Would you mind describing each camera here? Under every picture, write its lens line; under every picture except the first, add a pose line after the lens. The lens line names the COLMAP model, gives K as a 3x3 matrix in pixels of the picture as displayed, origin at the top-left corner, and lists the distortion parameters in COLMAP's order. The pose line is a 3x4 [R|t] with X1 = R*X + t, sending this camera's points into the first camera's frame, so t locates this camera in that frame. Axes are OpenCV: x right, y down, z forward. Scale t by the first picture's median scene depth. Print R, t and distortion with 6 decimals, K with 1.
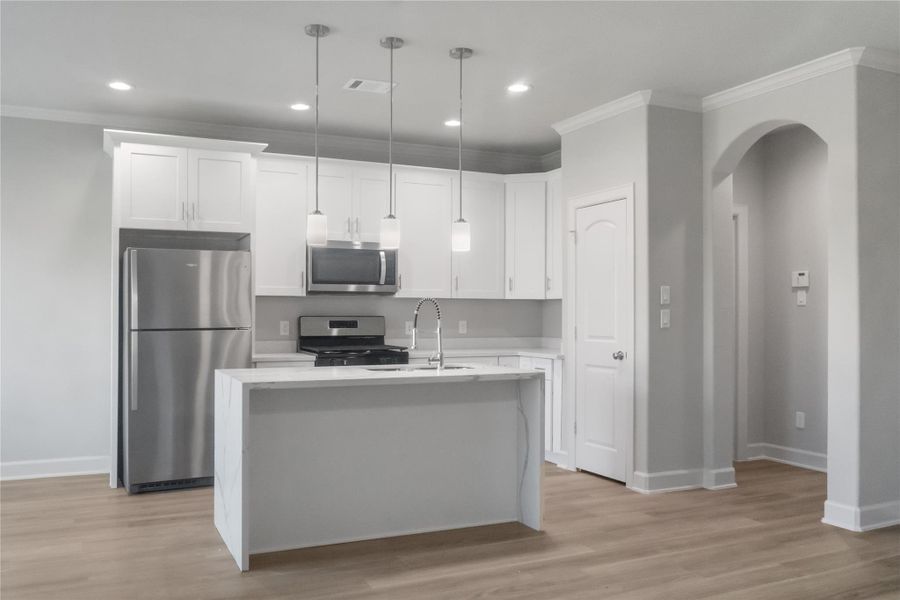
lens RADIAL K [[770.3, 0, 449.7], [0, 770.3, 311.1], [0, 0, 1]] dist [-0.011901, -0.001124]
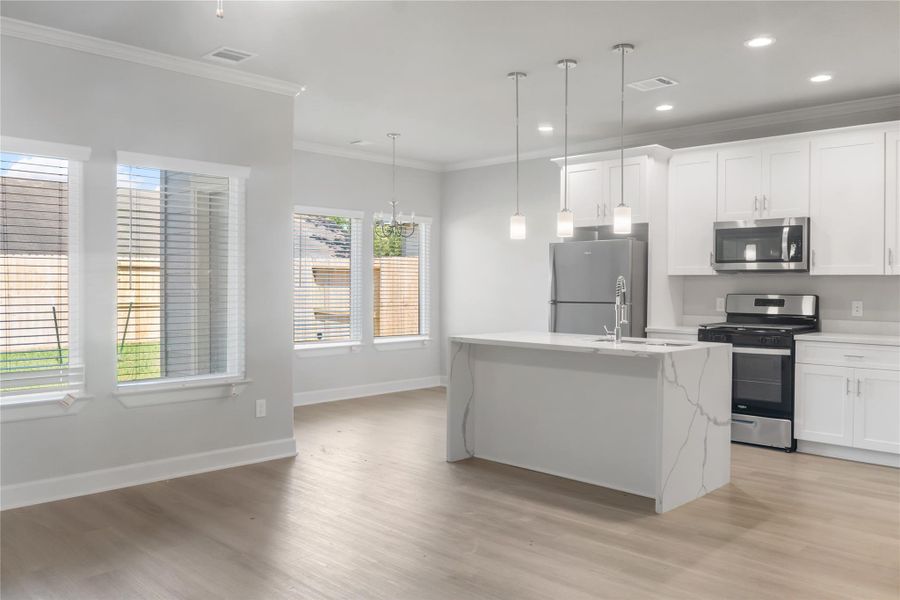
lens RADIAL K [[737.1, 0, 448.8], [0, 737.1, 288.3], [0, 0, 1]] dist [-0.014191, 0.002811]
pose [[0.338704, 0.004398, -0.940883, 0.774392], [-0.004434, 0.999985, 0.003078, -0.002918], [0.940883, 0.003129, 0.338718, 0.365507]]
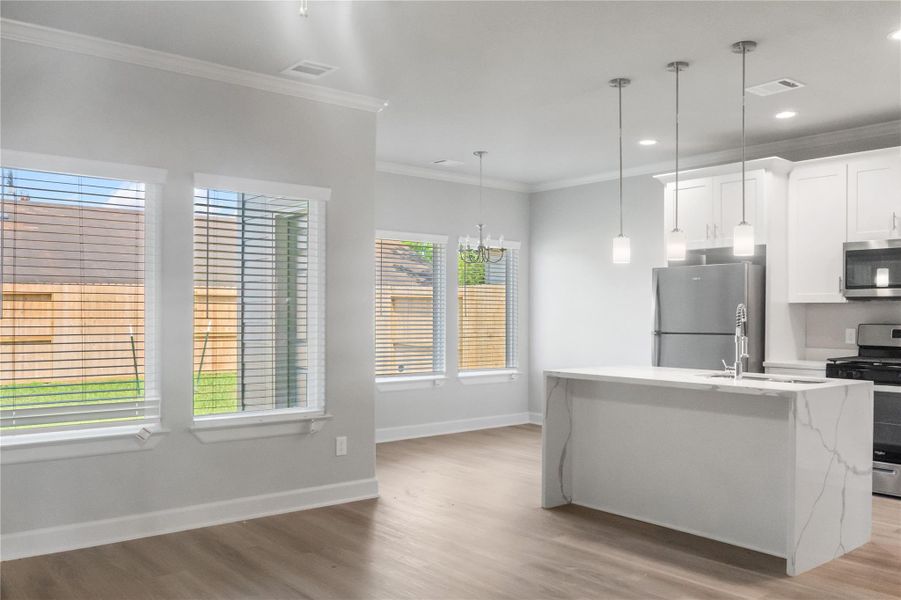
lens RADIAL K [[771.2, 0, 450.2], [0, 771.2, 311.2], [0, 0, 1]] dist [-0.011901, -0.001124]
pose [[0.240645, -0.004618, -0.970602, 0.729632], [-0.004343, 0.999974, -0.005835, -0.001688], [0.970603, 0.005619, 0.240619, 0.362060]]
